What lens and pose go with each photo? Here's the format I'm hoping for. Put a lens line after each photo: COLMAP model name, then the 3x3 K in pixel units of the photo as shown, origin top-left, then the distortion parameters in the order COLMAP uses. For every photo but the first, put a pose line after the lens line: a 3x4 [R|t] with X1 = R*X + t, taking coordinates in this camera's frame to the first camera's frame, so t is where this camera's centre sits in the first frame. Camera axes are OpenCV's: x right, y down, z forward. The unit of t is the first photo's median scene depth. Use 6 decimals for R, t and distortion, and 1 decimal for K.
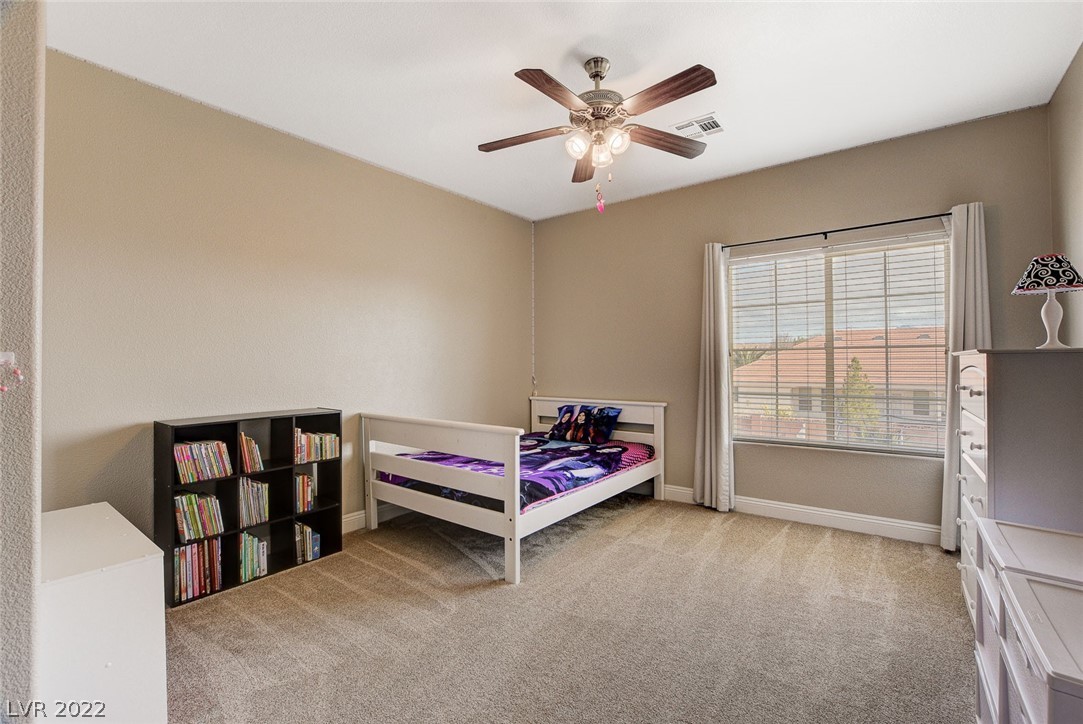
lens RADIAL K [[471.2, 0, 544.2], [0, 471.2, 373.0], [0, 0, 1]] dist [-0.014996, 0.000545]
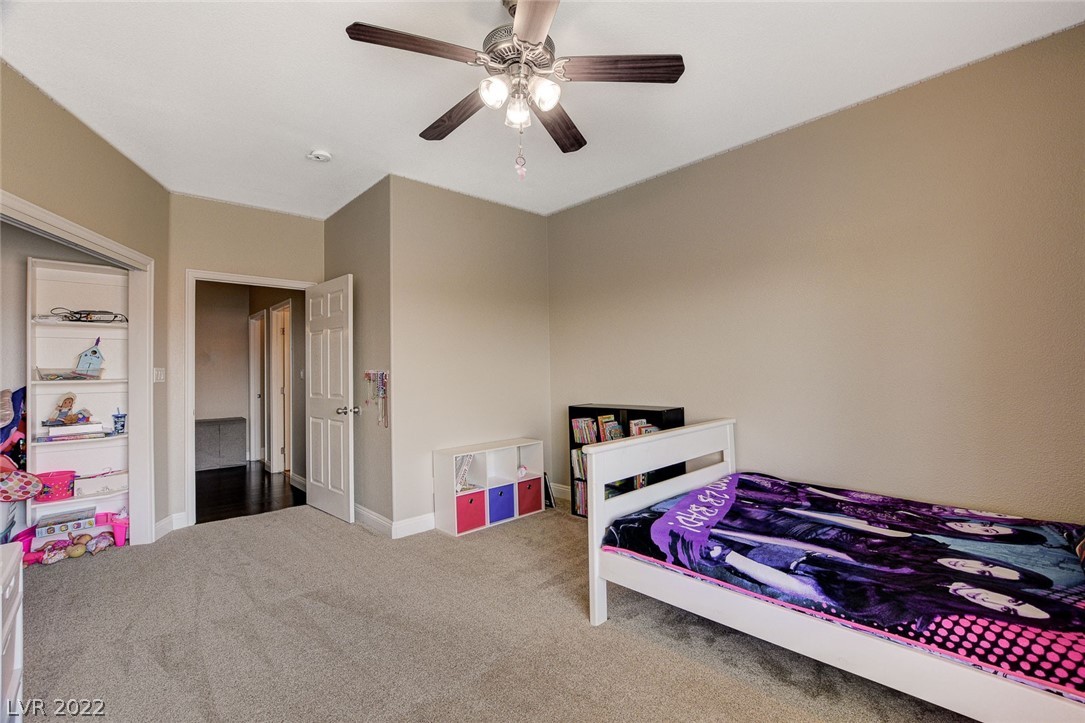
lens RADIAL K [[472.1, 0, 545.2], [0, 472.1, 372.5], [0, 0, 1]] dist [-0.014996, 0.000545]
pose [[-0.154177, 0.010362, -0.987989, 0.651716], [0.002502, 0.999946, 0.010097, -0.017387], [0.988040, -0.000915, -0.154195, 0.856361]]
